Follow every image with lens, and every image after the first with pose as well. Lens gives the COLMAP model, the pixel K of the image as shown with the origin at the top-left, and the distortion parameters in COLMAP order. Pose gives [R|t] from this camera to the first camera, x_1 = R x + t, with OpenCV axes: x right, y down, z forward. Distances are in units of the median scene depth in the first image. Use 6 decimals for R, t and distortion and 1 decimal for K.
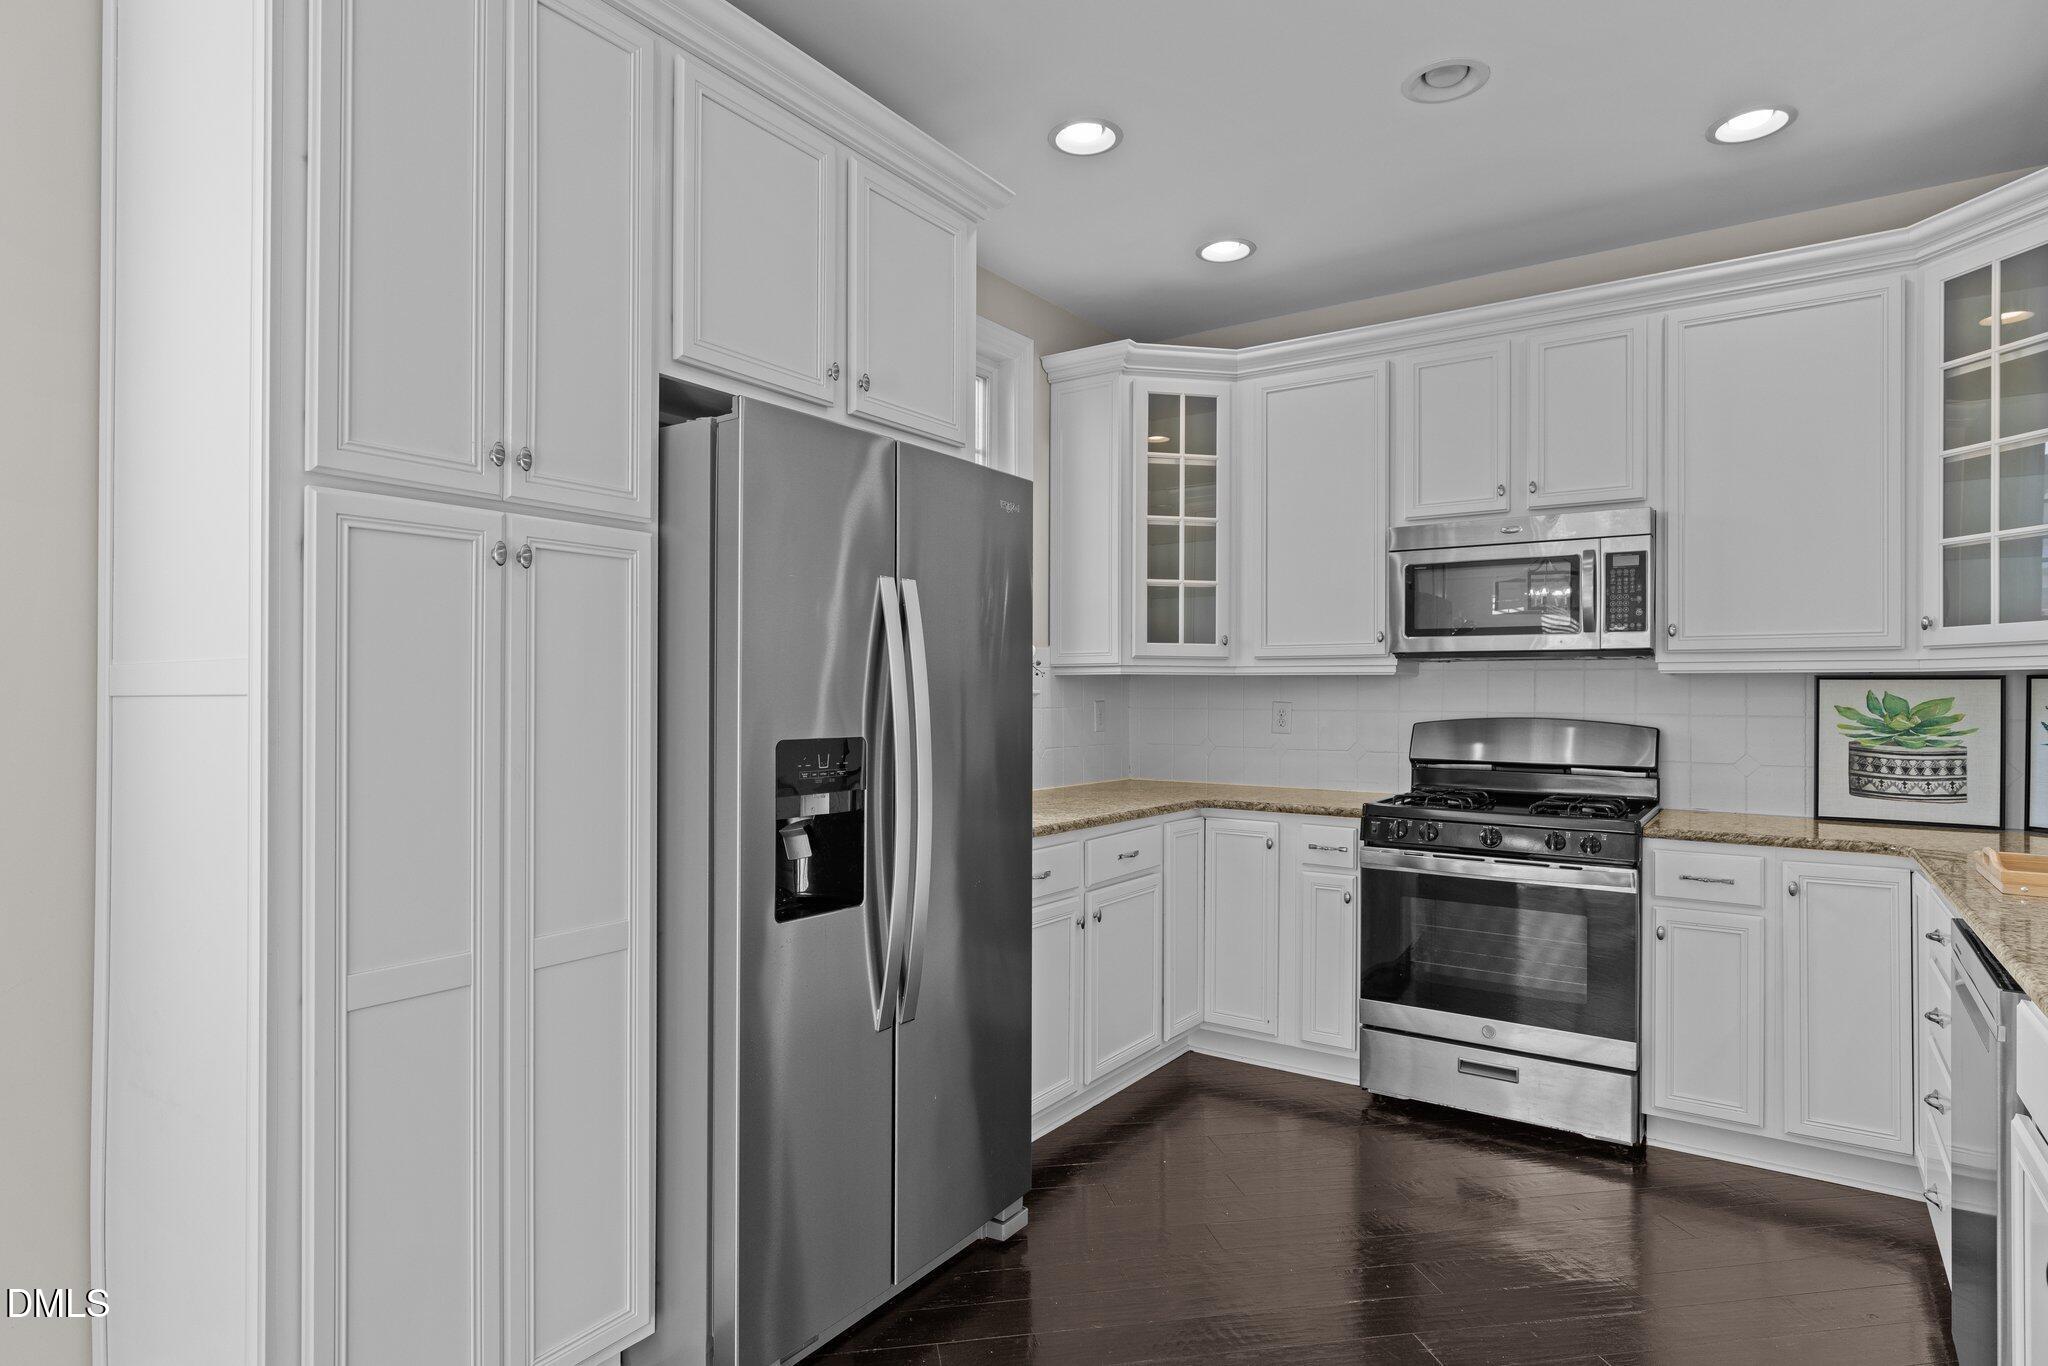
lens RADIAL K [[1113.4, 0, 1016.7], [0, 1113.4, 687.0], [0, 0, 1]] dist [0.004851, 0.000696]
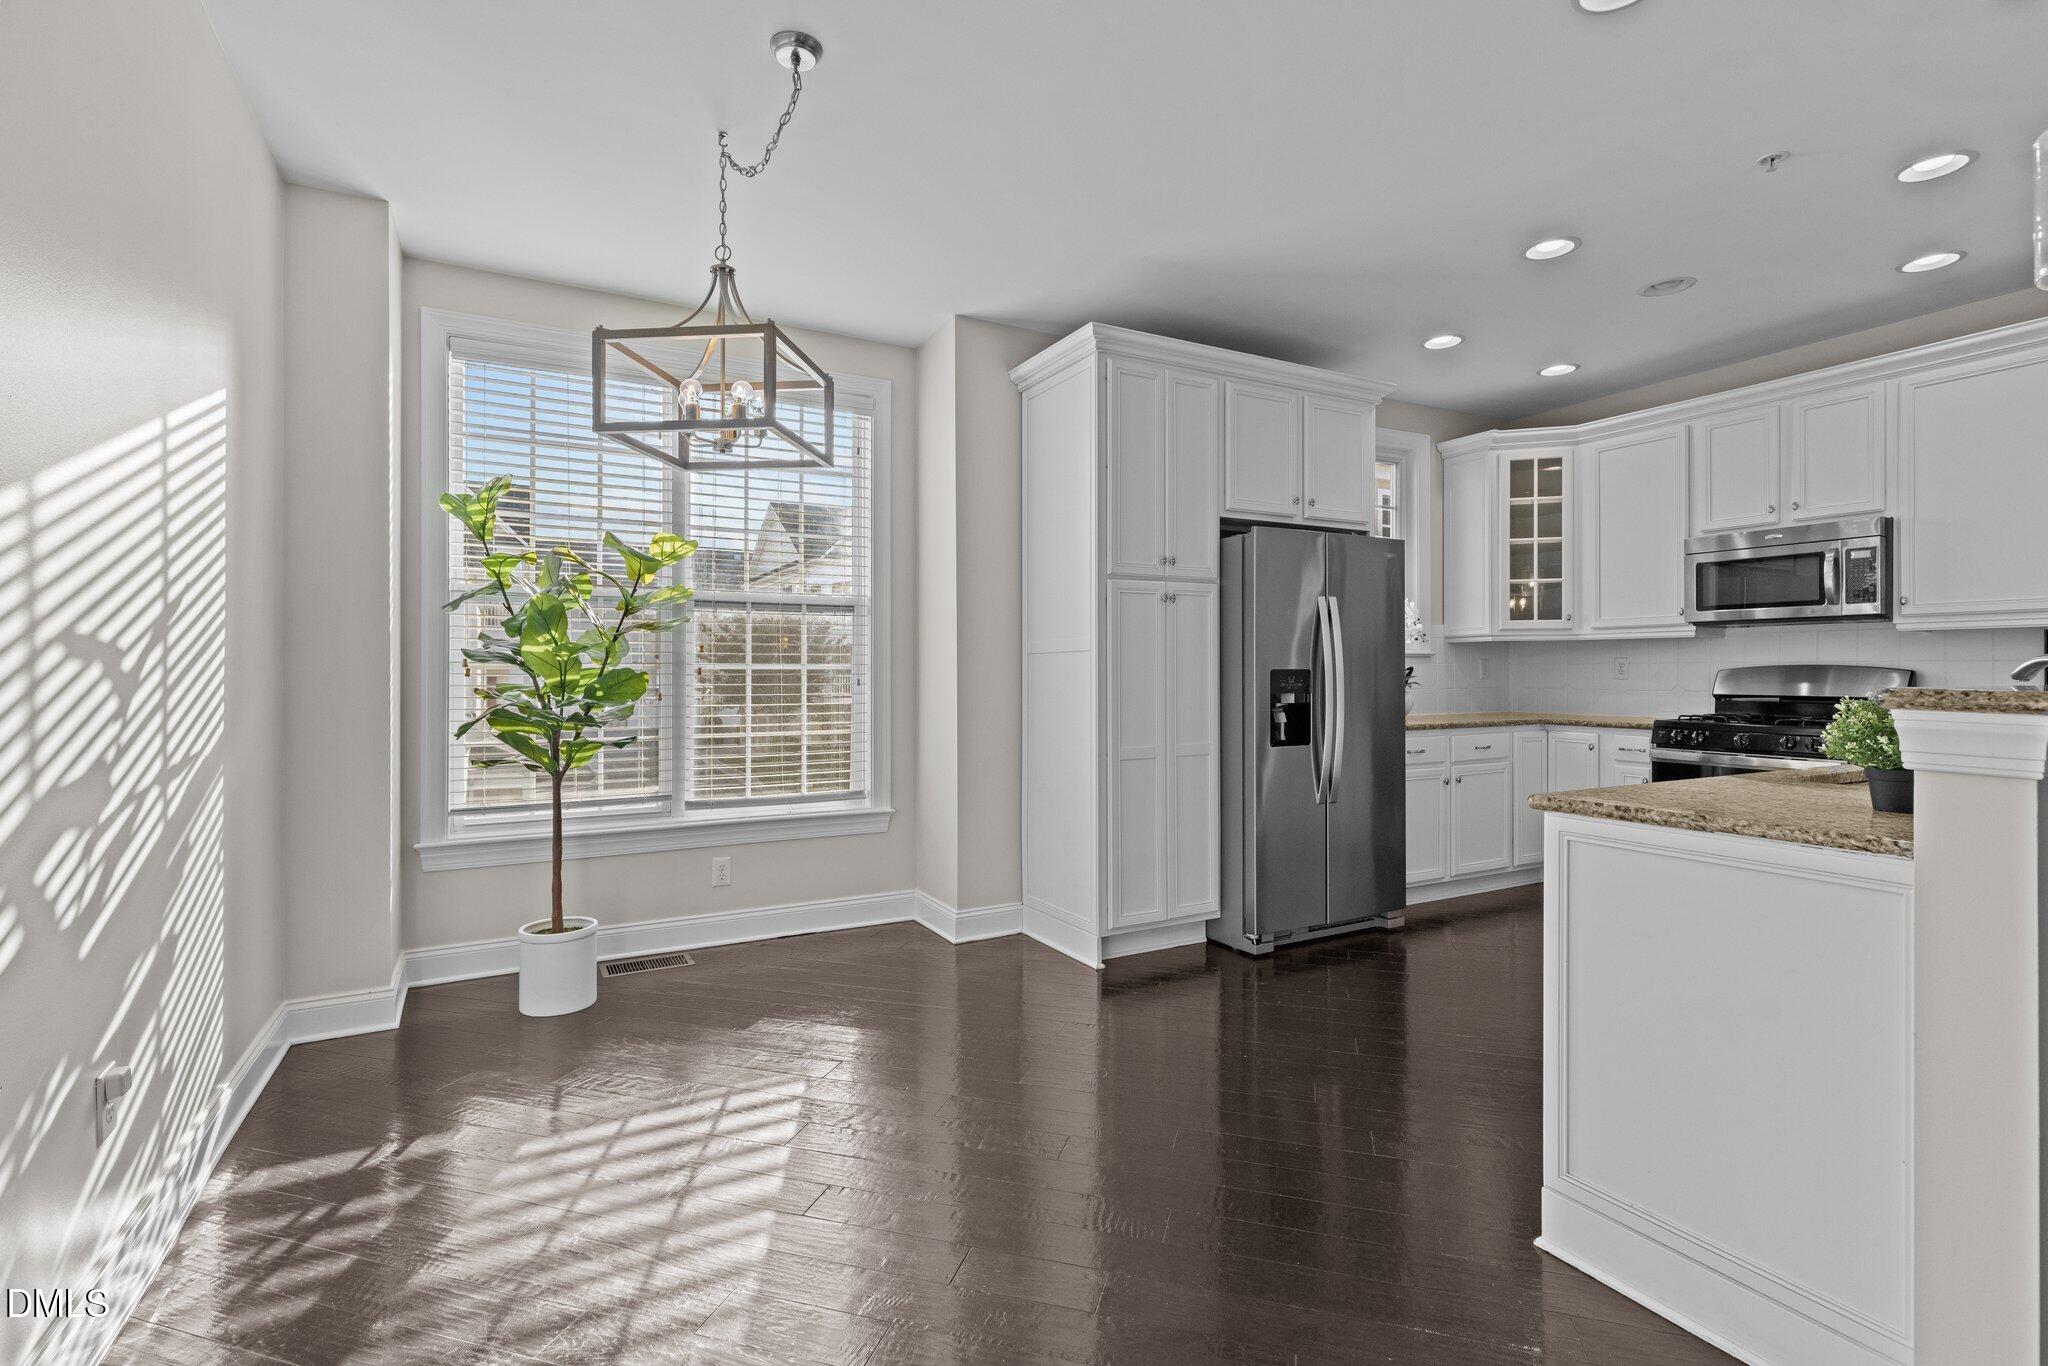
lens RADIAL K [[934.7, 0, 1019.9], [0, 934.7, 676.5], [0, 0, 1]] dist [0.012521, 0.000426]
pose [[0.890424, -0.004291, -0.455111, 0.119285], [0.010605, 0.999880, 0.011321, 0.019292], [0.455007, -0.014907, 0.890363, -0.562557]]
